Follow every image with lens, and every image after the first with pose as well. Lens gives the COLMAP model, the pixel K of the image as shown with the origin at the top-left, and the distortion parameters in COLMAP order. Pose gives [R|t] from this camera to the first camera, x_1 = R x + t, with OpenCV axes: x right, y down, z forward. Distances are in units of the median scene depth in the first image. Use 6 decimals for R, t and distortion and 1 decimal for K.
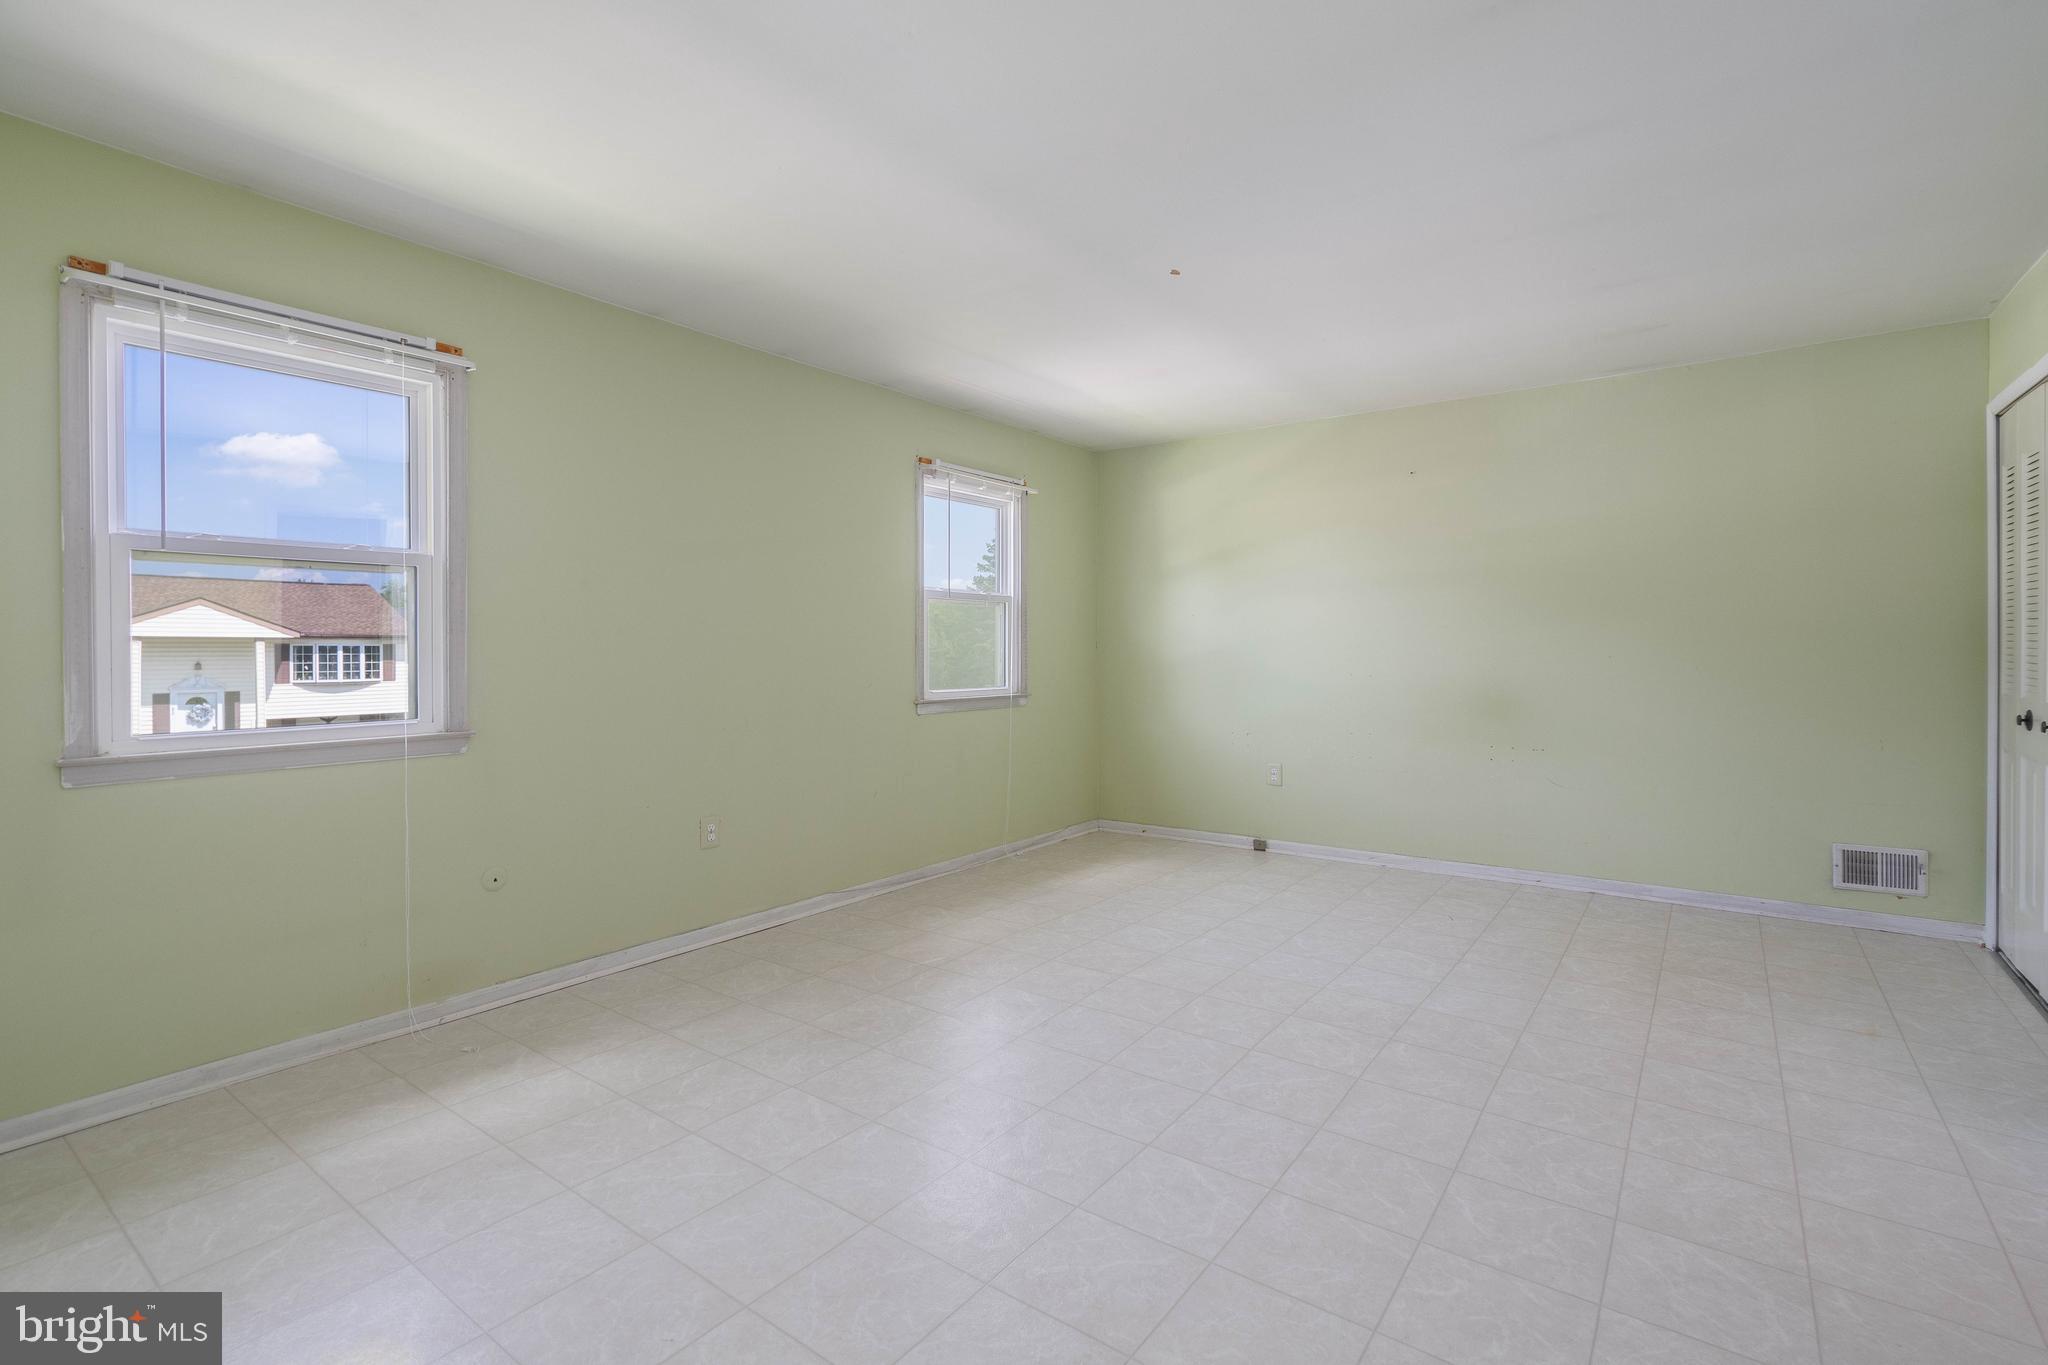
lens RADIAL K [[946.3, 0, 1033.0], [0, 946.3, 660.8], [0, 0, 1]] dist [-0.001044, 0.000093]
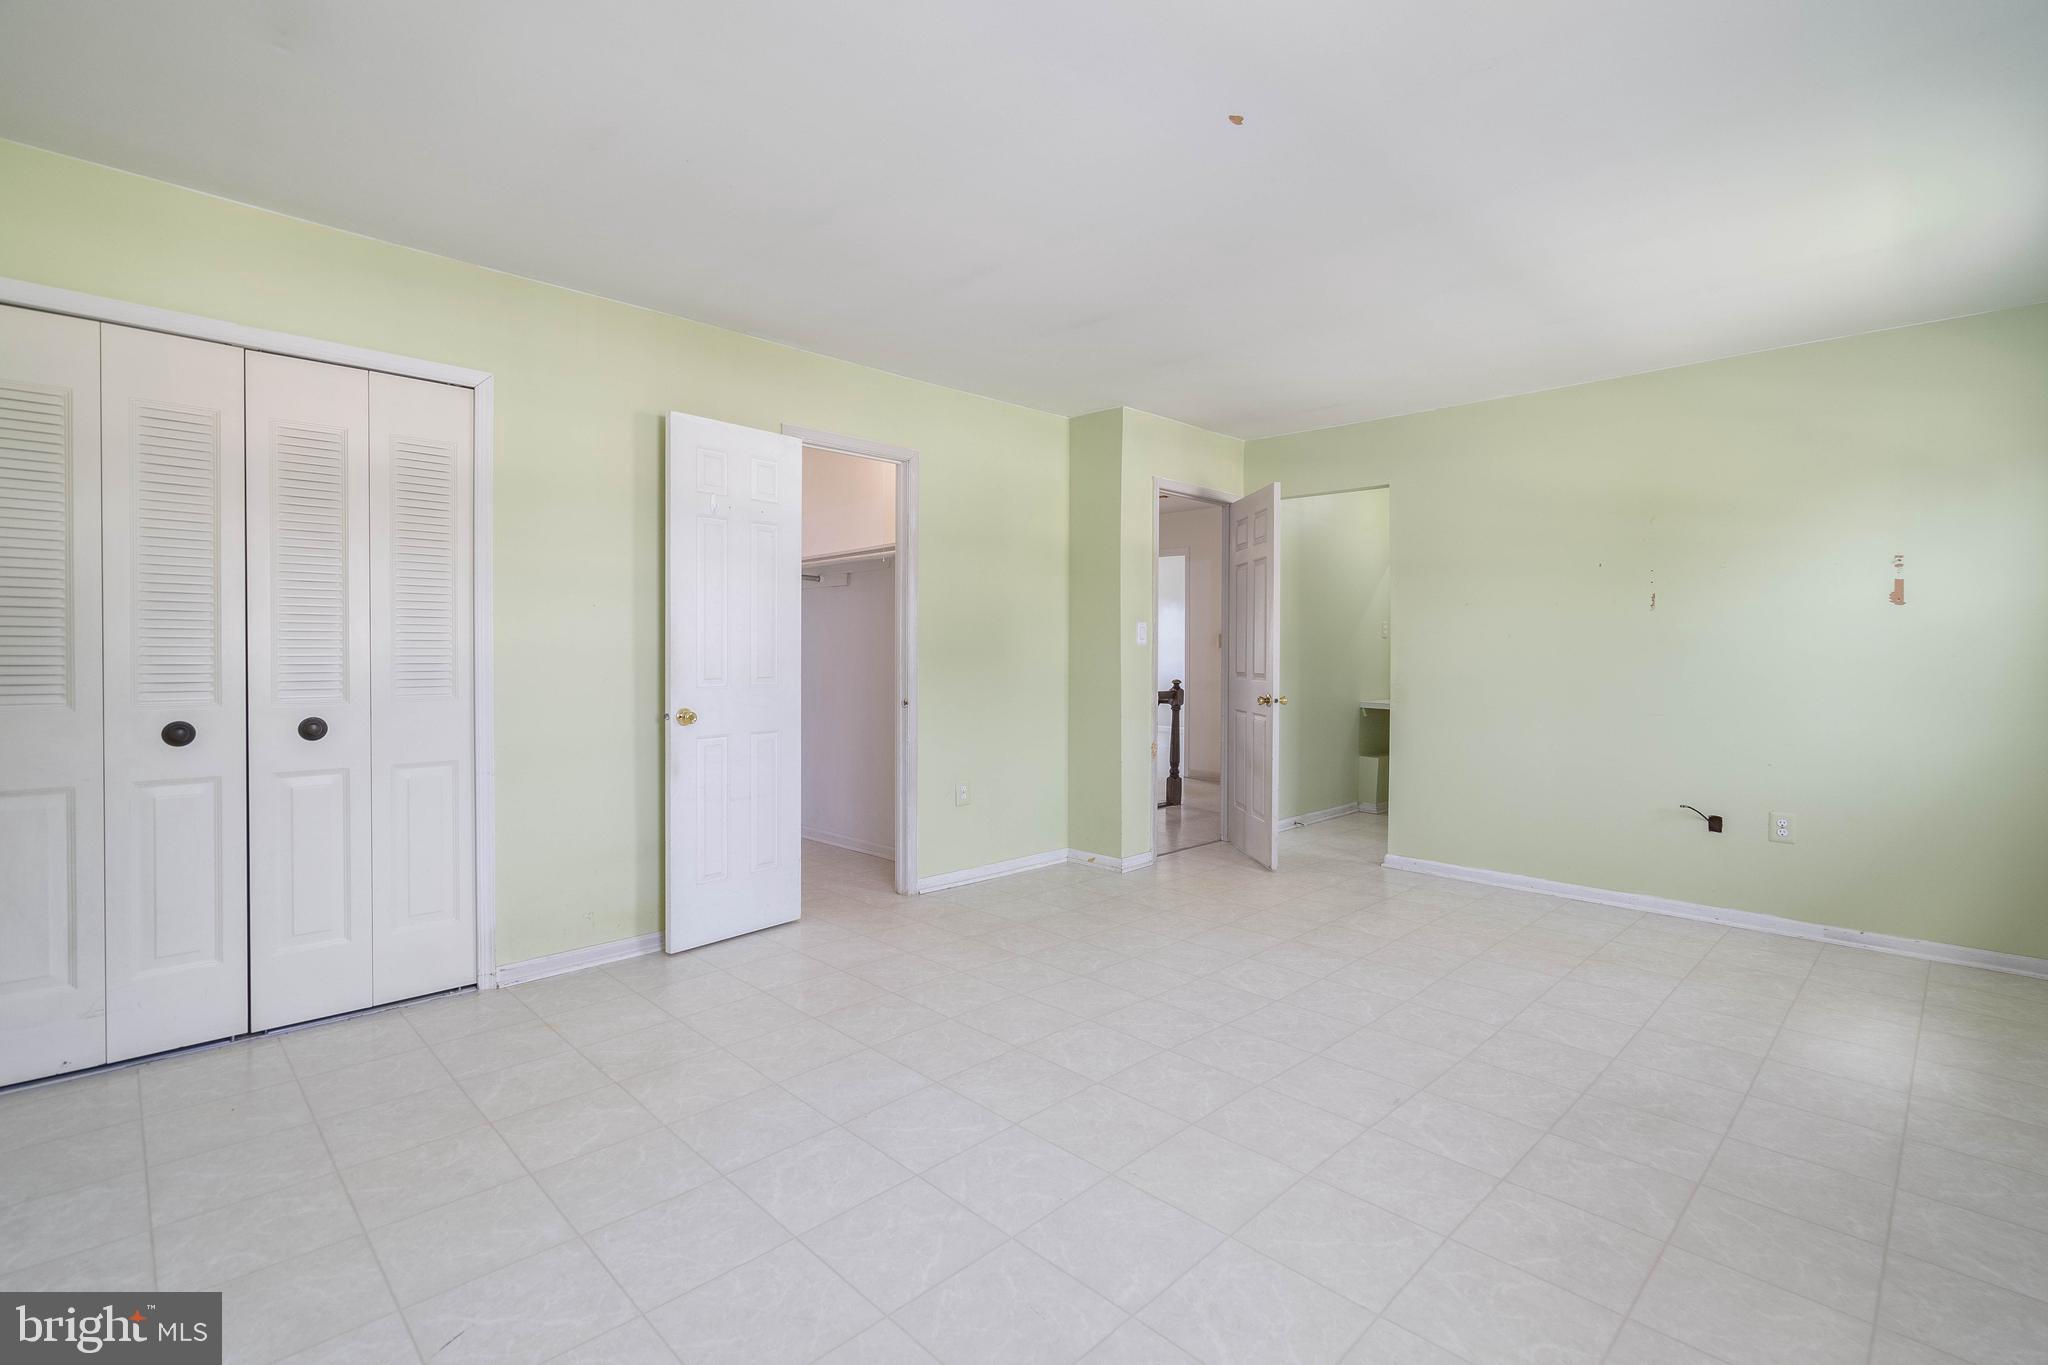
lens RADIAL K [[946.3, 0, 1033.0], [0, 946.3, 660.8], [0, 0, 1]] dist [-0.001044, 0.000093]
pose [[-0.987401, -0.004467, 0.158177, 0.216795], [-0.000564, 0.999694, 0.024712, -0.026663], [-0.158239, 0.024312, -0.987101, 2.023097]]
